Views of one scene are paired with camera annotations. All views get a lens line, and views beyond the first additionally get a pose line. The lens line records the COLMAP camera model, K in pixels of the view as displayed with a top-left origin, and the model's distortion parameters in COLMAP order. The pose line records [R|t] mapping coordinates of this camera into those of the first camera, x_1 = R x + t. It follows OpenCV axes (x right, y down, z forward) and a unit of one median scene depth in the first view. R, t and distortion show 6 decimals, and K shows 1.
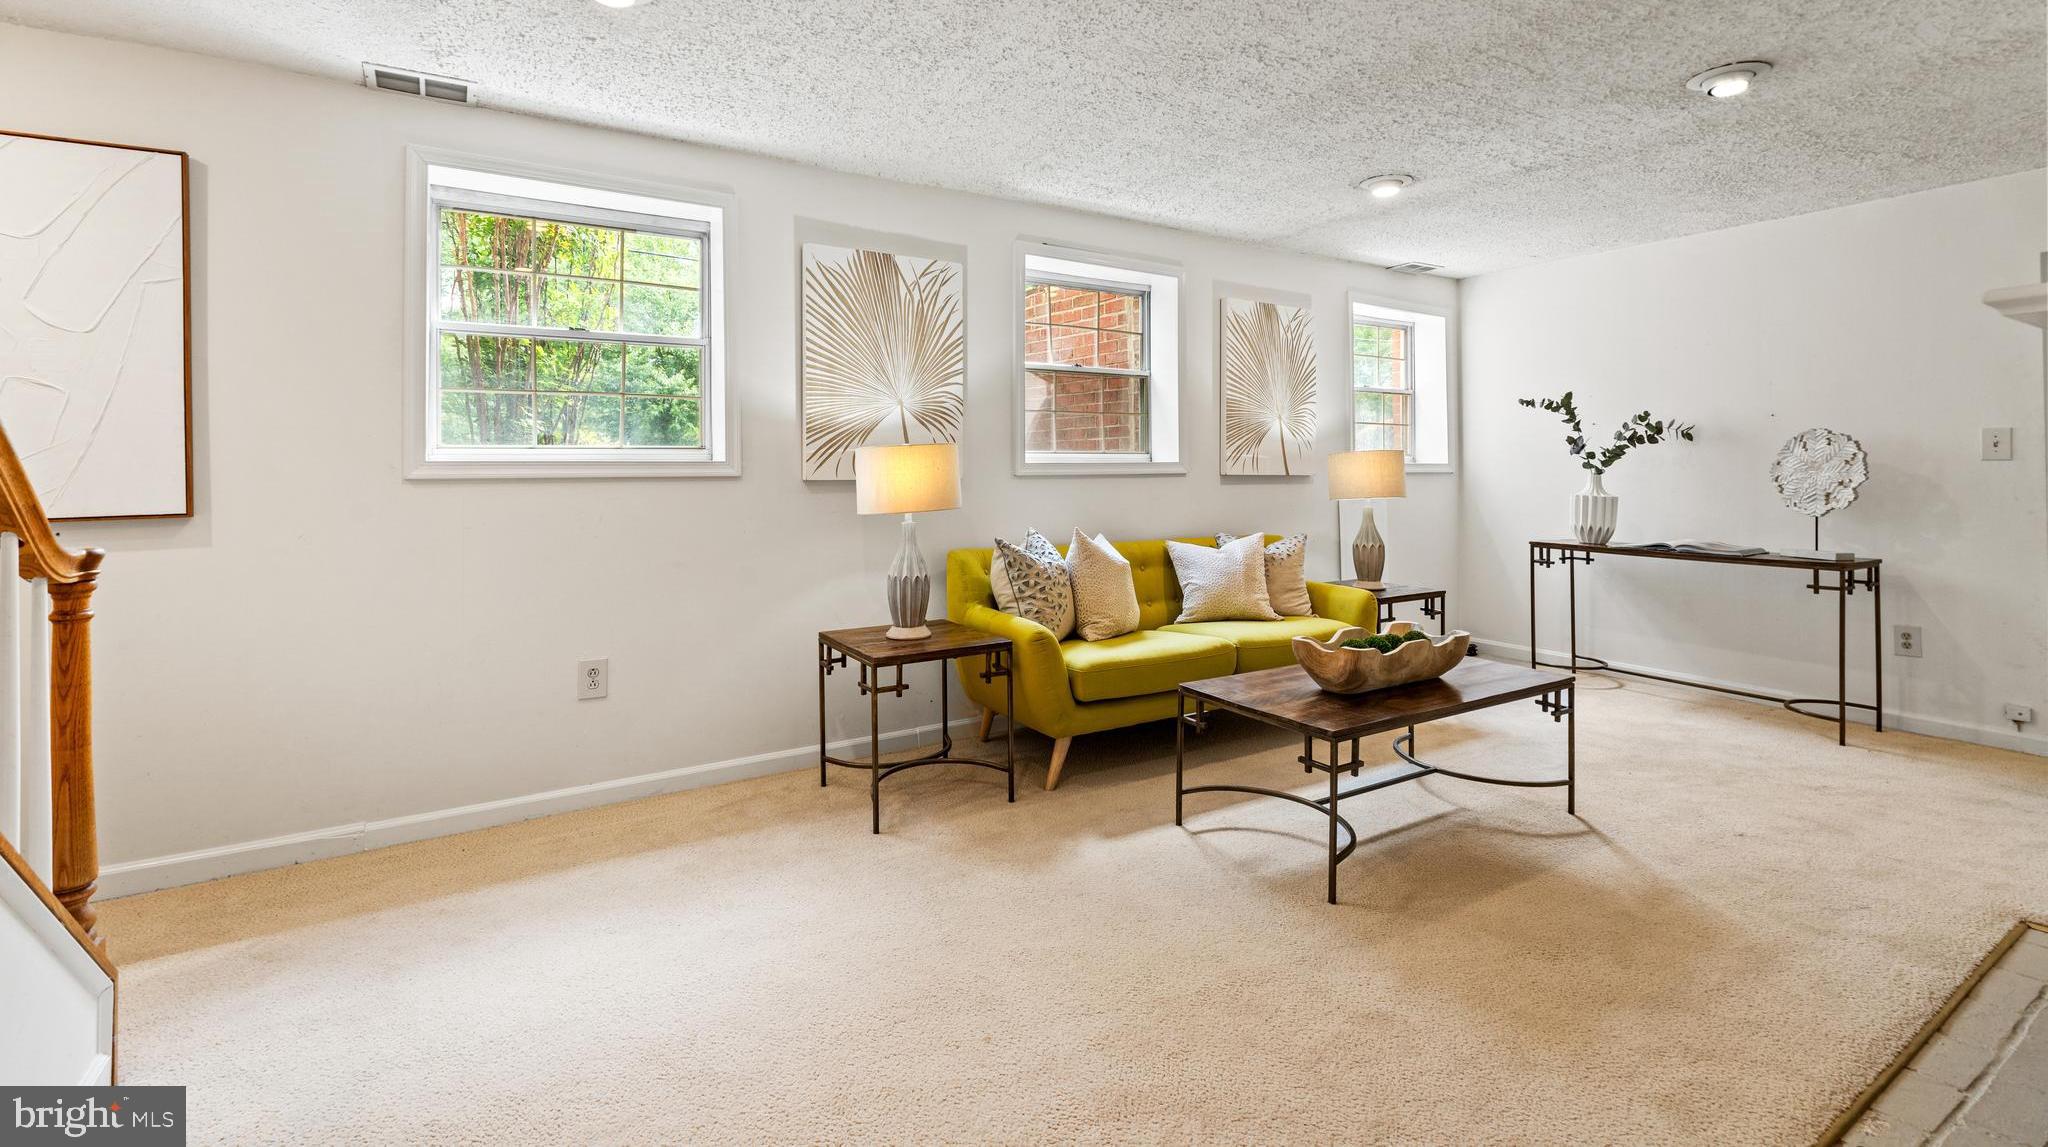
lens RADIAL K [[905.2, 0, 1022.5], [0, 905.2, 459.1], [0, 0, 1]] dist [0.000552, 0.000027]
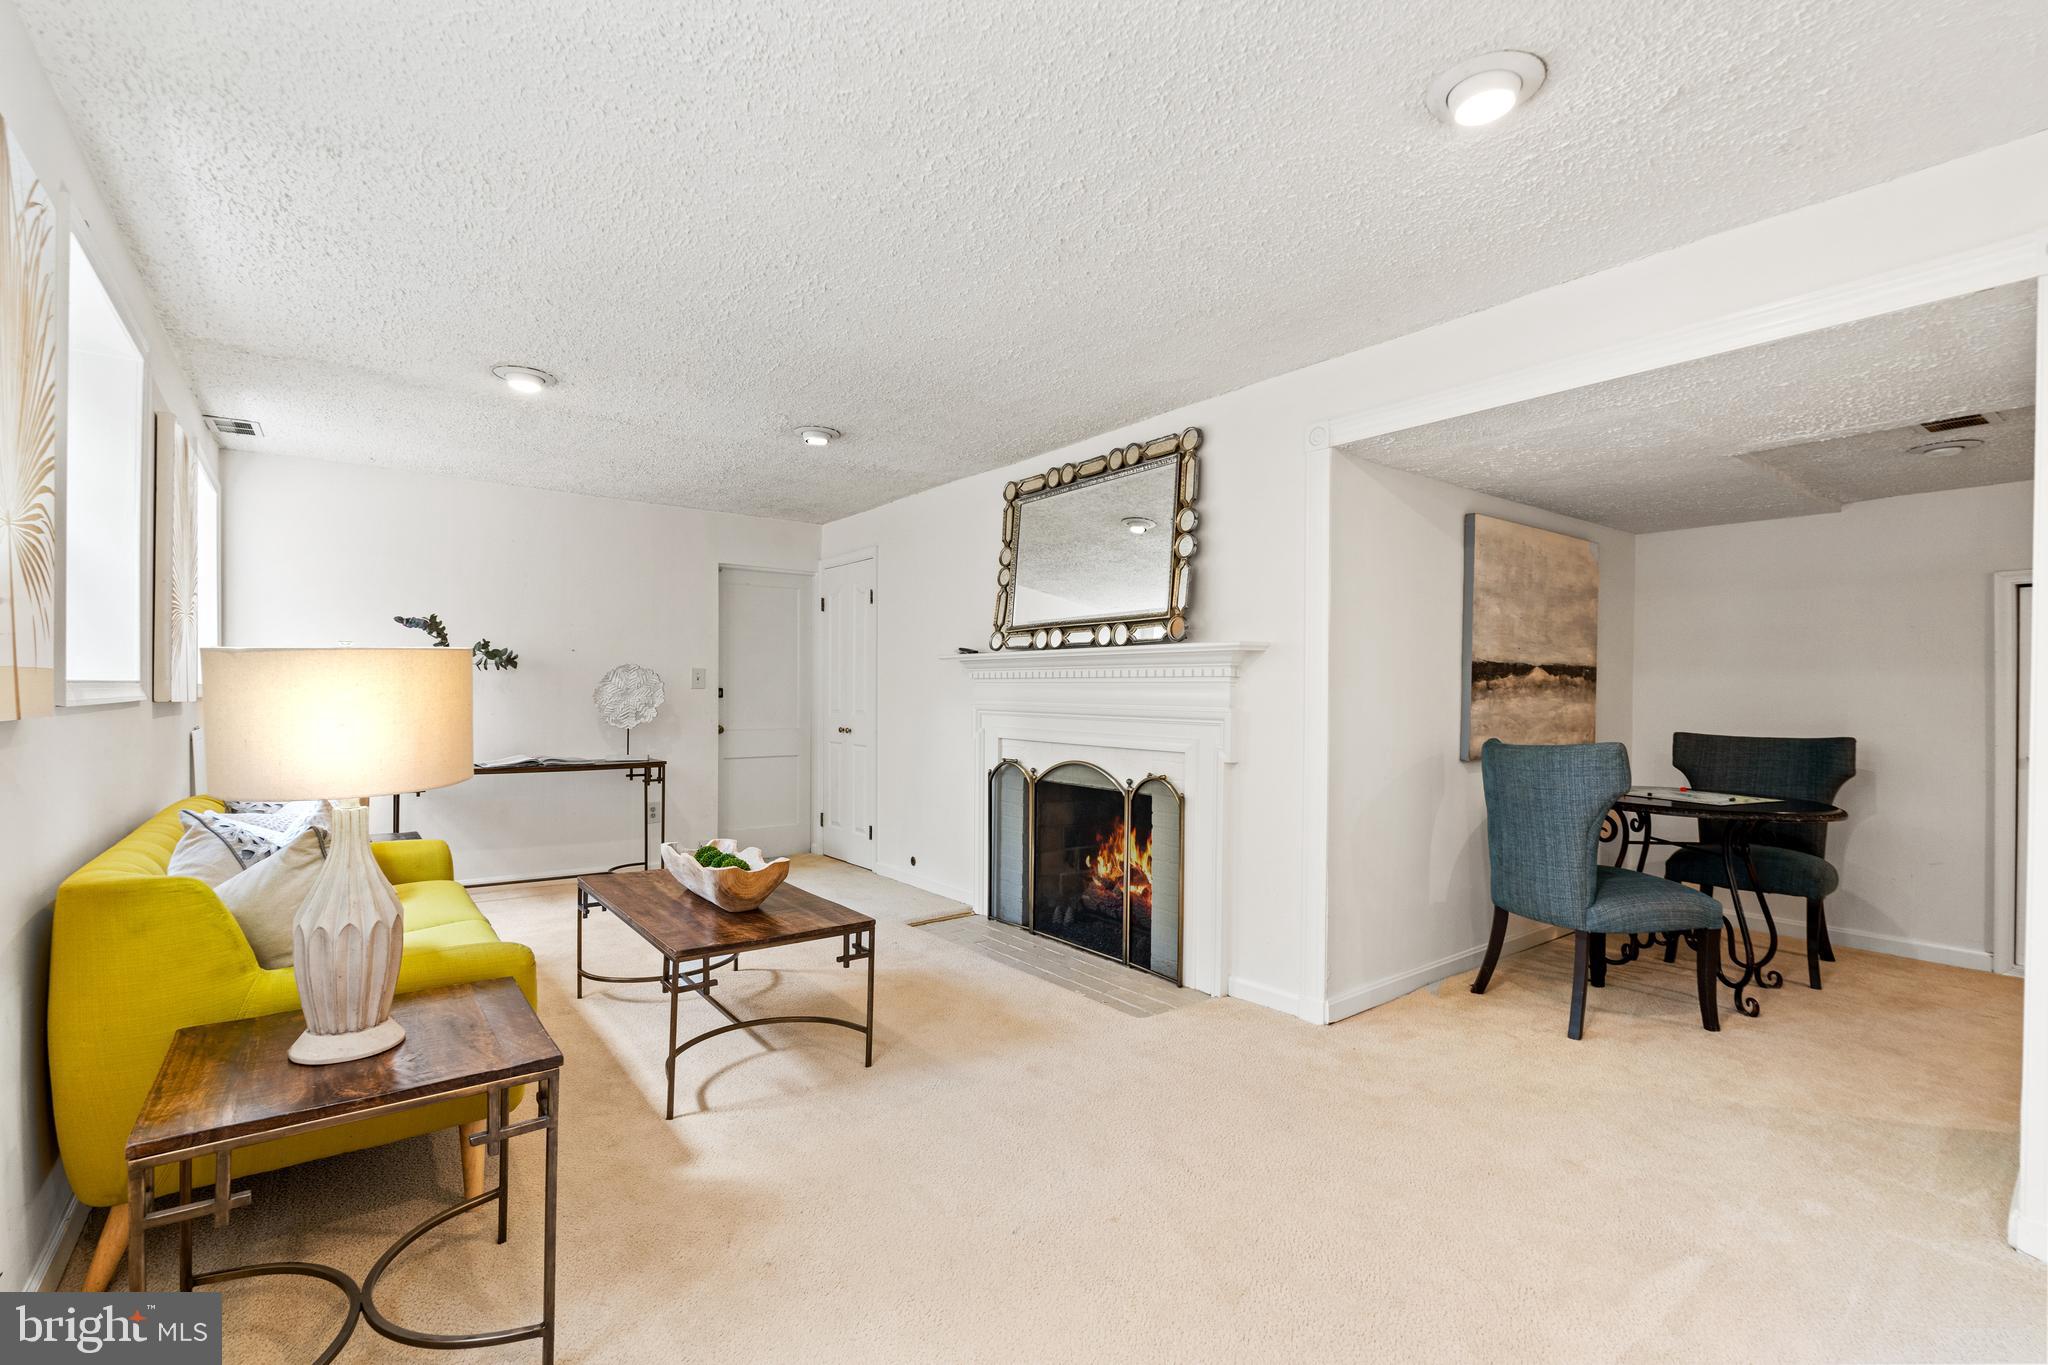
lens RADIAL K [[892.8, 0, 1024.0], [0, 892.8, 682.5], [0, 0, 1]] dist [0.000190, -0.000067]
pose [[-0.099862, 0.014490, 0.994896, -0.514120], [-0.015804, 0.999745, -0.016147, 0.006269], [-0.994876, -0.017336, -0.099608, 0.570645]]
